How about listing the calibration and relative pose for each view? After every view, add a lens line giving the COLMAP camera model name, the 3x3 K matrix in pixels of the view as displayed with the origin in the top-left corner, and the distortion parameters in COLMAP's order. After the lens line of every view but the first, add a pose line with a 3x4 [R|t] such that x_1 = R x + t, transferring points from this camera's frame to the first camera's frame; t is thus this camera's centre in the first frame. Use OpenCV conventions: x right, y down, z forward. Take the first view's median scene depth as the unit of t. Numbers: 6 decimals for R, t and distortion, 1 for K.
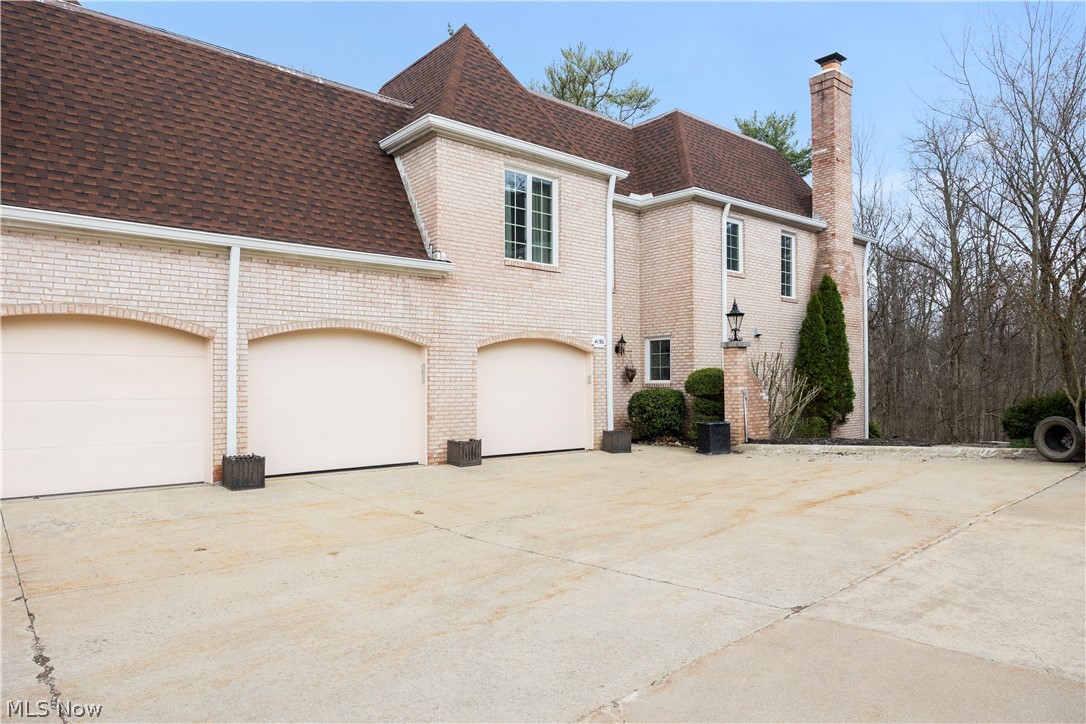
lens RADIAL K [[694.6, 0, 544.1], [0, 694.6, 369.1], [0, 0, 1]] dist [-0.003768, 0.000587]
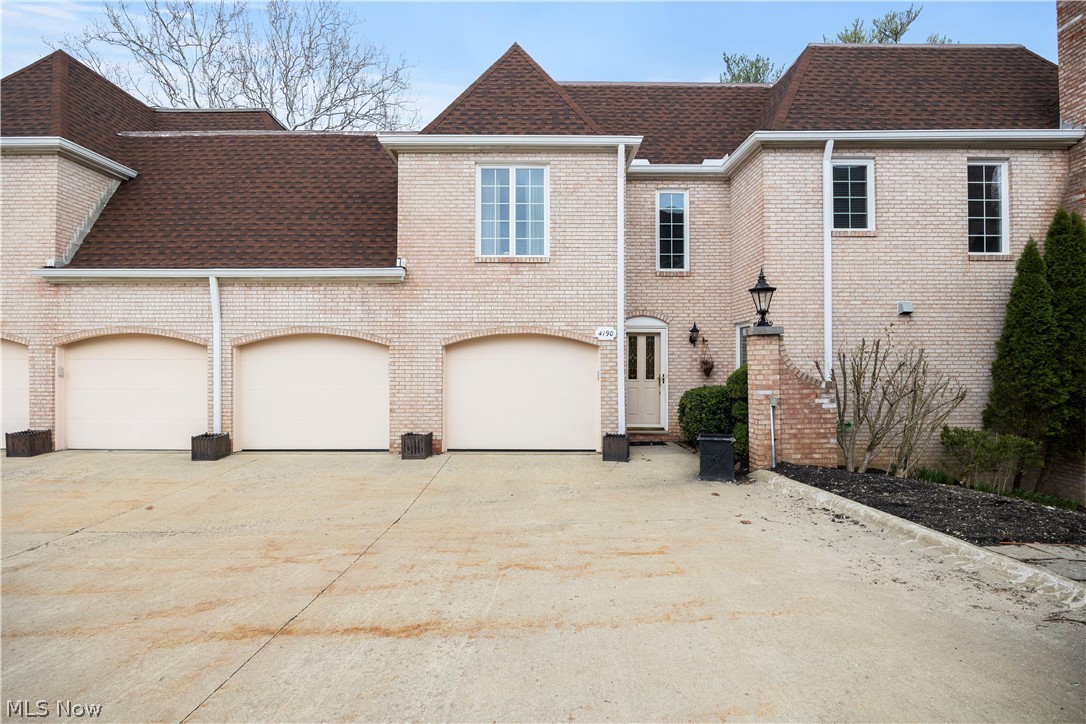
lens RADIAL K [[508.0, 0, 543.1], [0, 508.0, 352.3], [0, 0, 1]] dist [-0.009355, -0.001144]
pose [[0.761280, -0.009200, -0.648358, 0.457693], [0.011618, 0.999932, -0.000547, -0.016270], [0.648319, -0.007116, 0.761336, 0.460912]]
